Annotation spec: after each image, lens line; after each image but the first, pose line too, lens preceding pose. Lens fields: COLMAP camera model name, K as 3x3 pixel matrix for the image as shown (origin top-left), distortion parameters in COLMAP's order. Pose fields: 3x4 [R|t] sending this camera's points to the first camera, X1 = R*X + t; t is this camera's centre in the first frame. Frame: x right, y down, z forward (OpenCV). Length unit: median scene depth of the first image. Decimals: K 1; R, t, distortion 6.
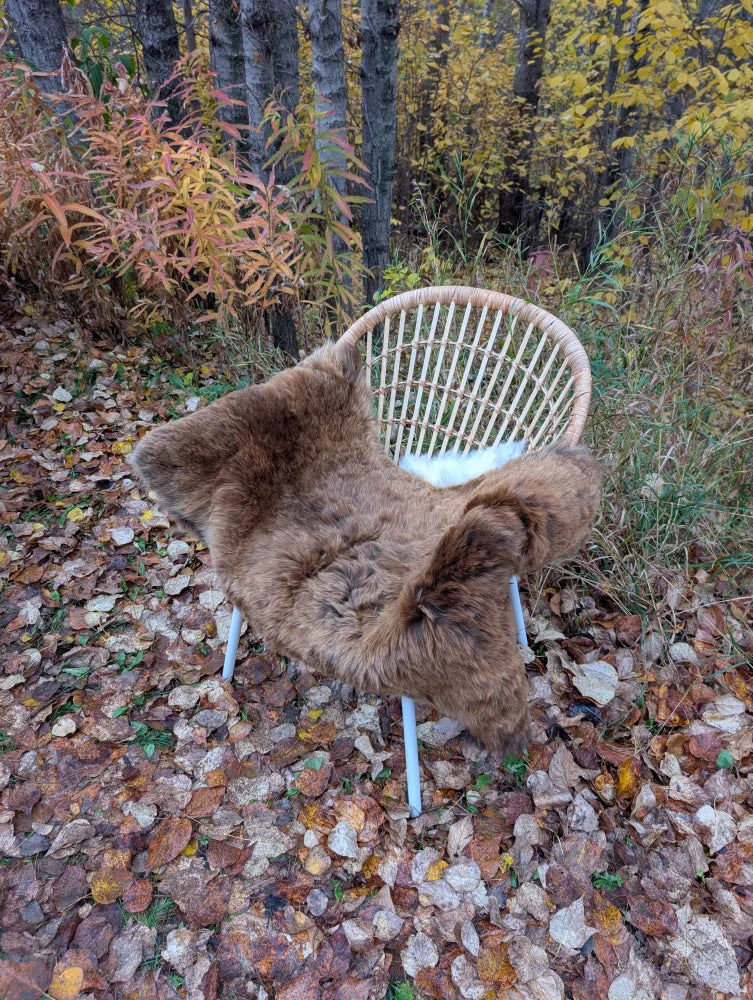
lens RADIAL K [[726.9, 0, 362.7], [0, 726.9, 508.1], [0, 0, 1]] dist [0.003611, 0.013980]
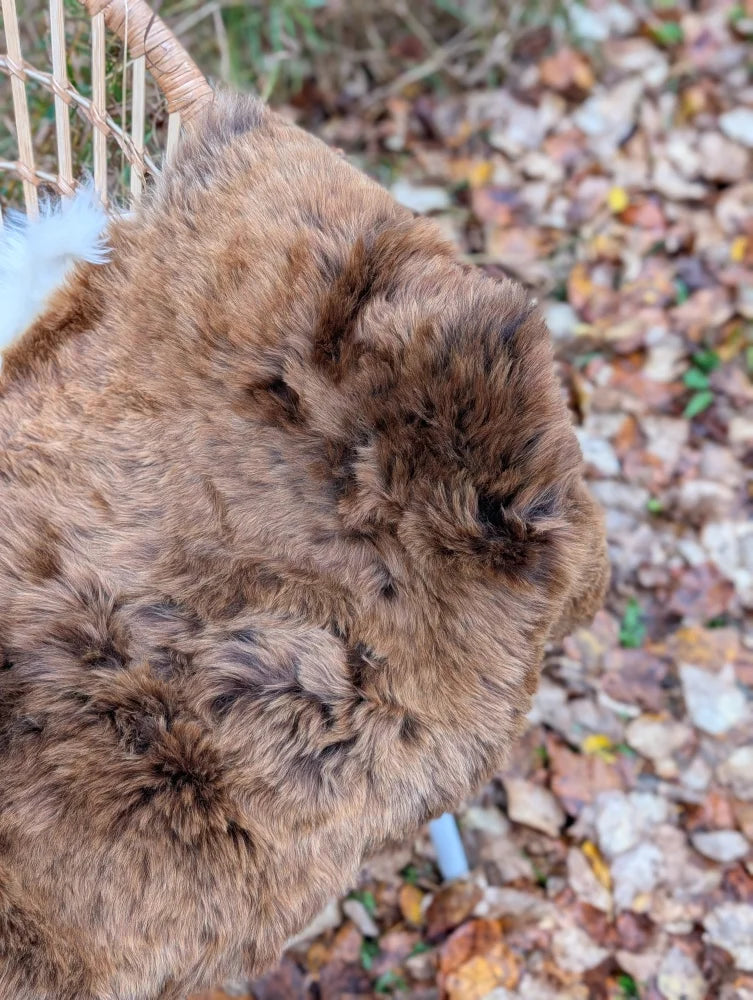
lens RADIAL K [[1453.5, 0, 364.0], [0, 1453.5, 511.8], [0, 0, 1]] dist [0.042601, 0.000000]
pose [[0.221555, -0.743743, 0.630681, -0.372420], [0.542180, 0.631524, 0.554273, -0.317701], [-0.810527, 0.219141, 0.543160, 0.429329]]
